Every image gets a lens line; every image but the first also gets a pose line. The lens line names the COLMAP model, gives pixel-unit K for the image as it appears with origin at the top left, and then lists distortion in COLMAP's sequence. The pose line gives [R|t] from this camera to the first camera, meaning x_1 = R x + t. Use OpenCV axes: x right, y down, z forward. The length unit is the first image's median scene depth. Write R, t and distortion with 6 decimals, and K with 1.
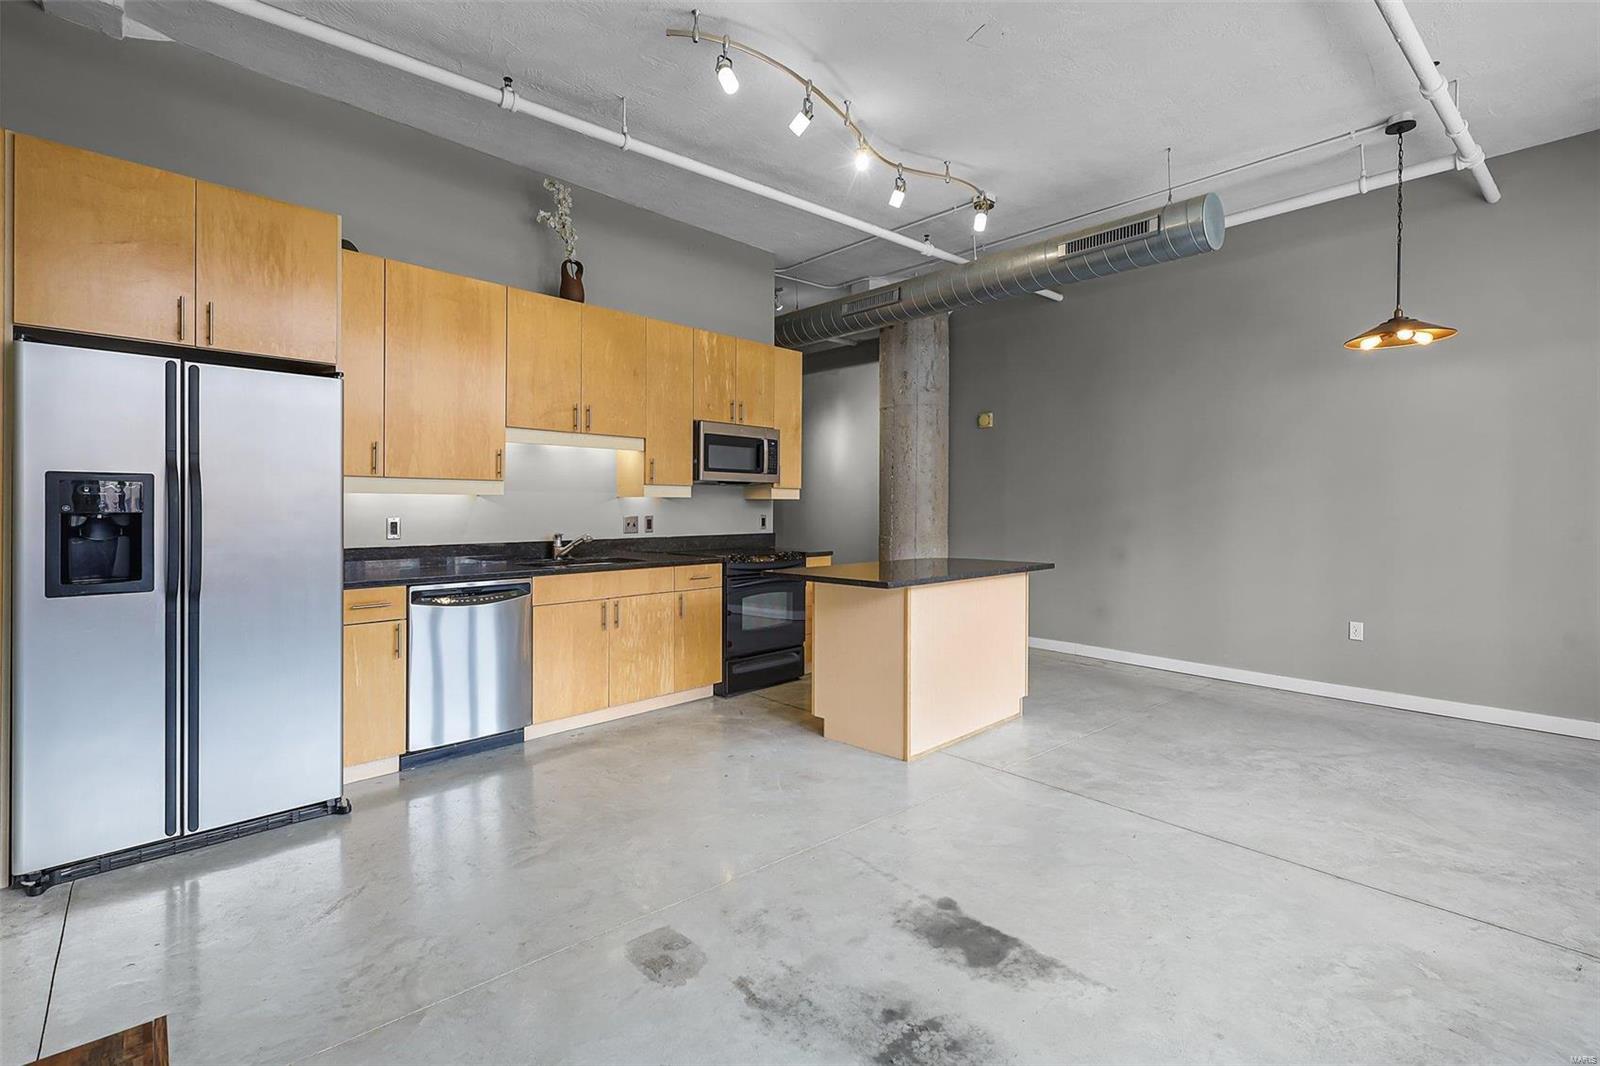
lens RADIAL K [[744.3, 0, 800.2], [0, 744.3, 511.0], [0, 0, 1]] dist [0.003358, 0.000536]
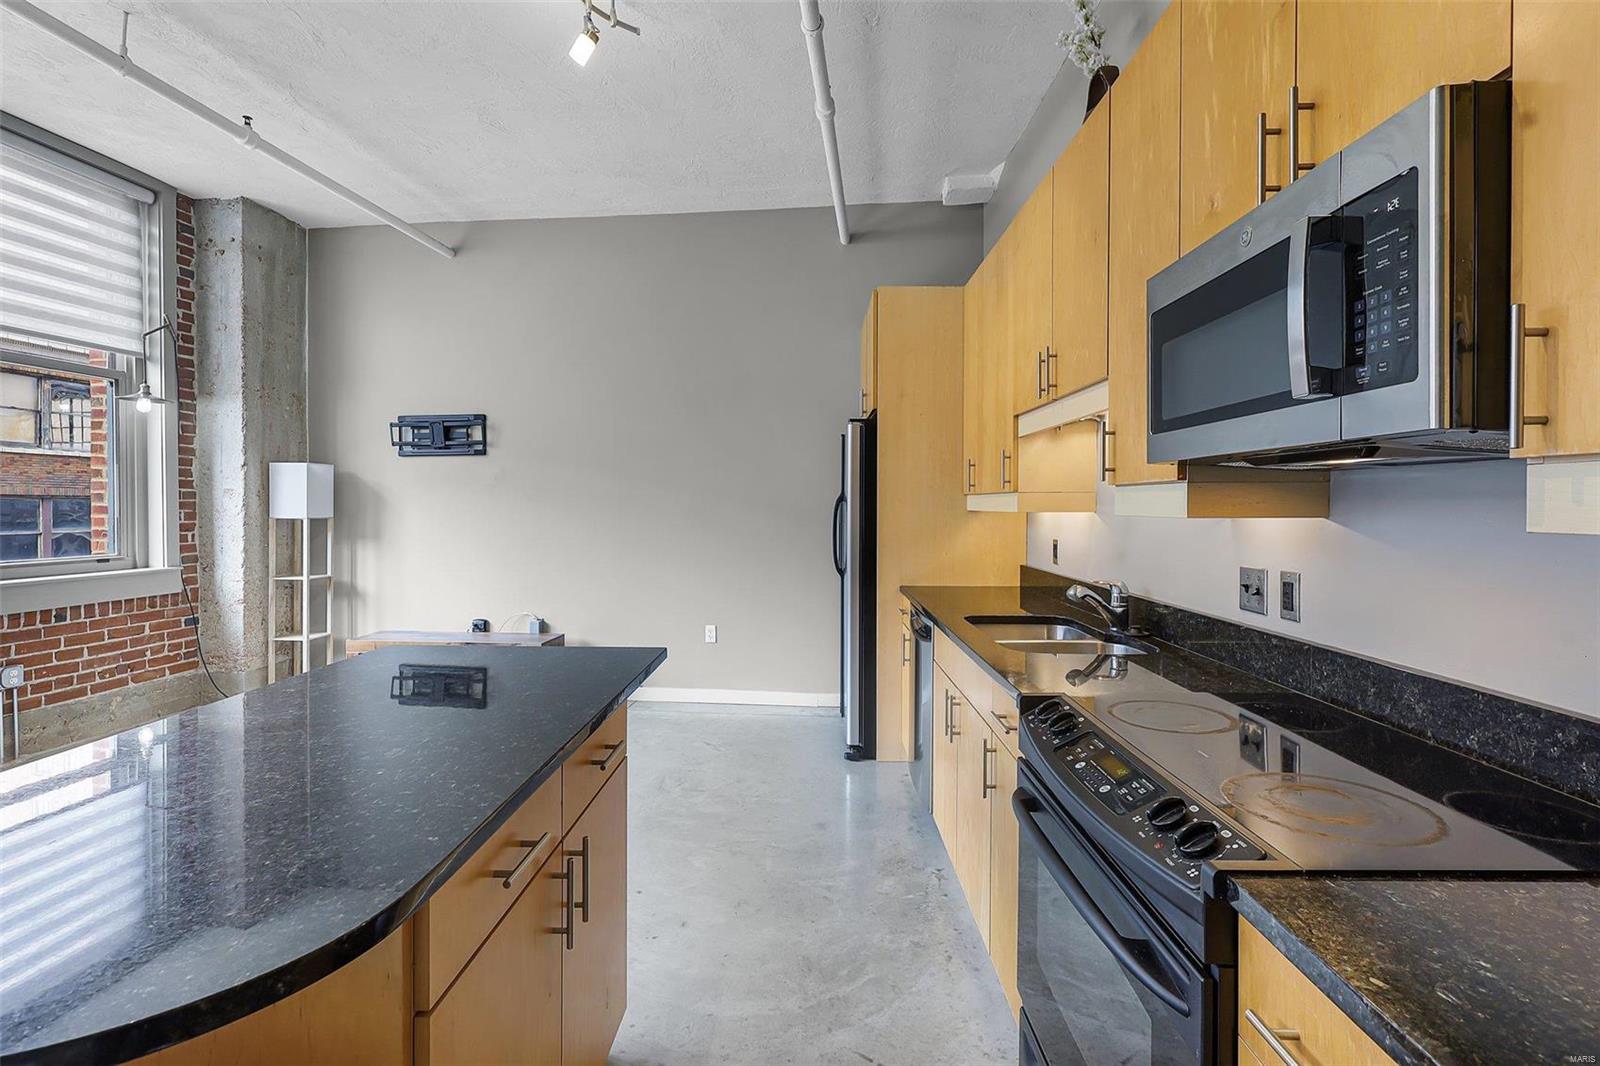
lens RADIAL K [[746.2, 0, 801.9], [0, 746.2, 505.1], [0, 0, 1]] dist [0.000429, 0.000135]
pose [[-0.740833, -0.003837, -0.671678, 0.279190], [-0.009597, 0.999942, 0.004872, -0.034517], [0.671621, 0.010055, -0.740827, 1.652102]]
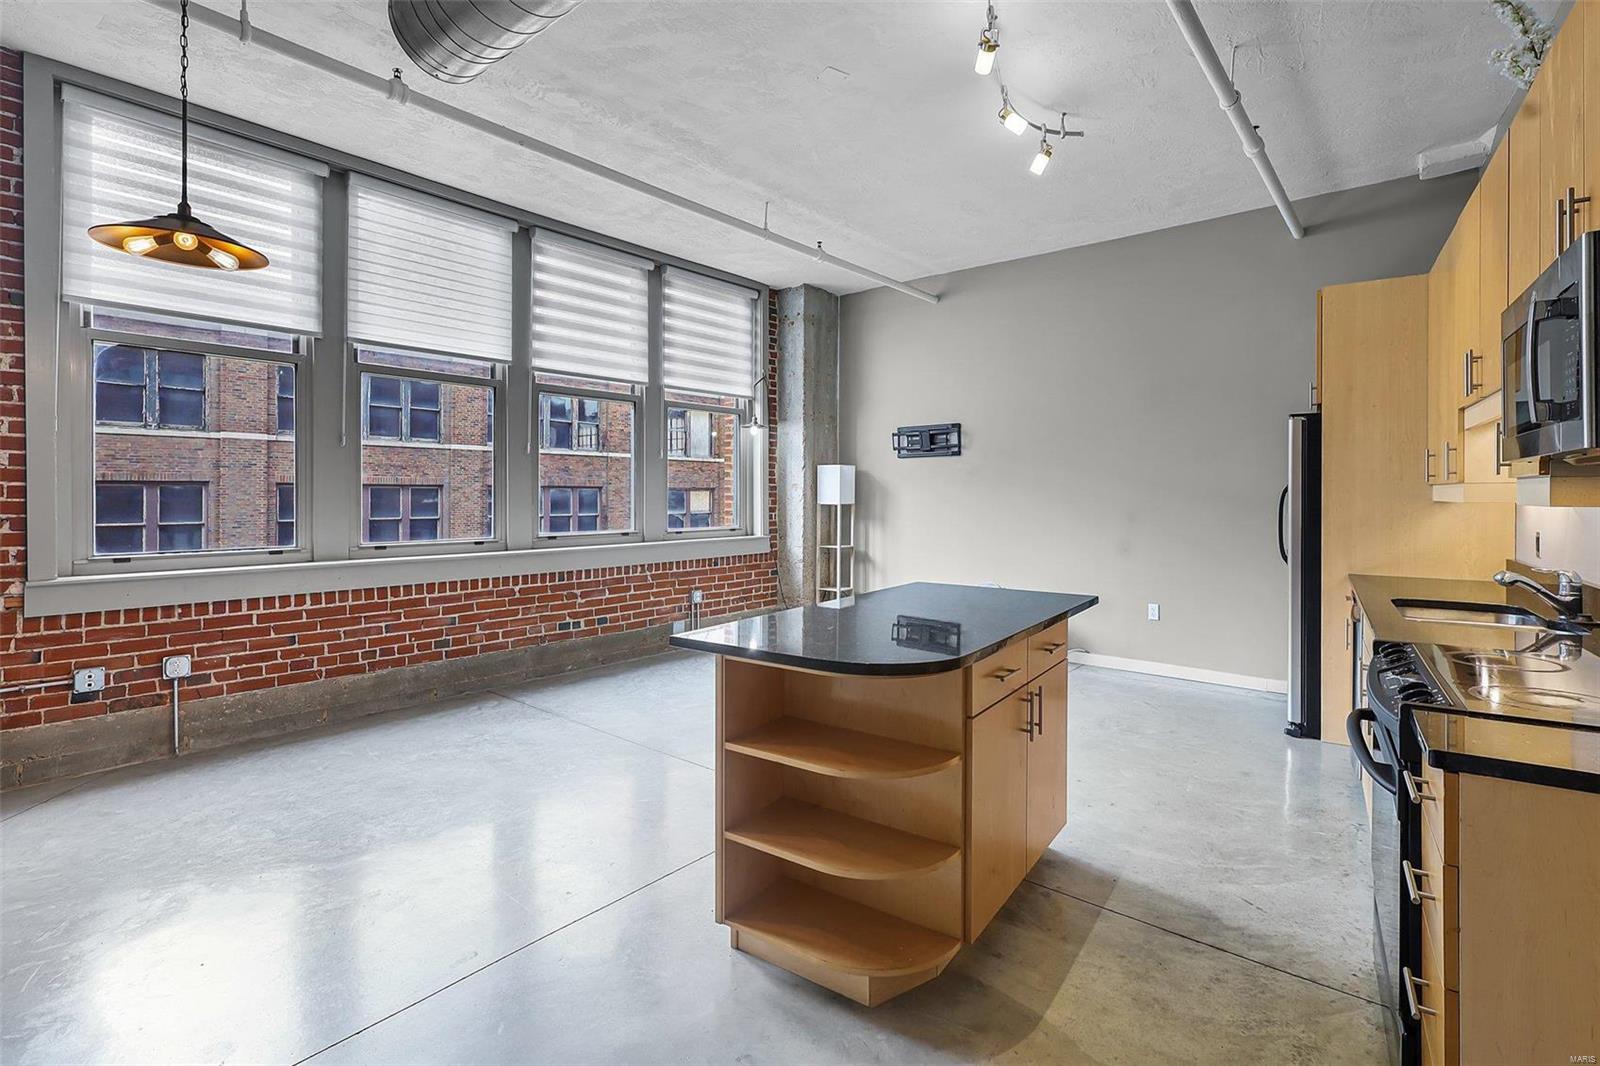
lens RADIAL K [[755.0, 0, 803.7], [0, 755.0, 500.8], [0, 0, 1]] dist [0.001928, -0.000070]
pose [[-0.988353, -0.003691, -0.152132, 0.425801], [-0.006423, 0.999827, 0.017474, -0.037192], [0.152041, 0.018248, -0.988206, 1.946586]]
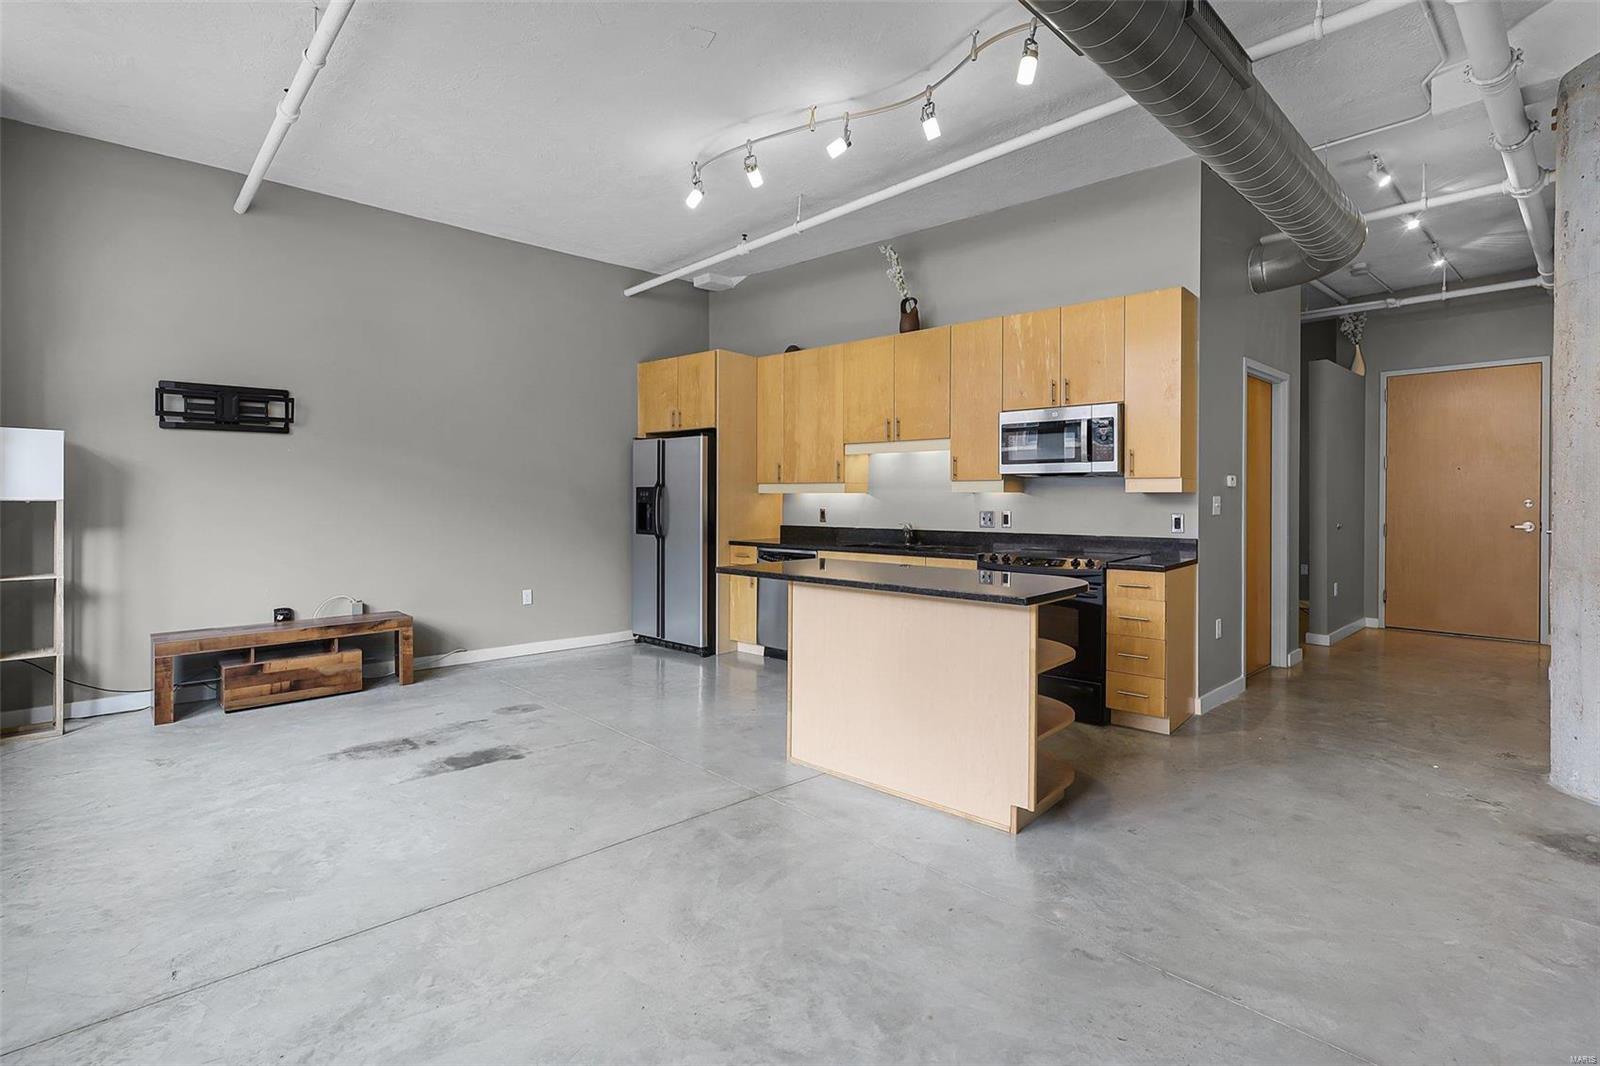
lens RADIAL K [[746.2, 0, 801.9], [0, 746.2, 505.1], [0, 0, 1]] dist [0.000429, 0.000135]
pose [[0.037645, 0.003277, -0.999286, 1.186536], [-0.011688, 0.999928, 0.002839, -0.001685], [0.999223, 0.011573, 0.037680, 1.031706]]
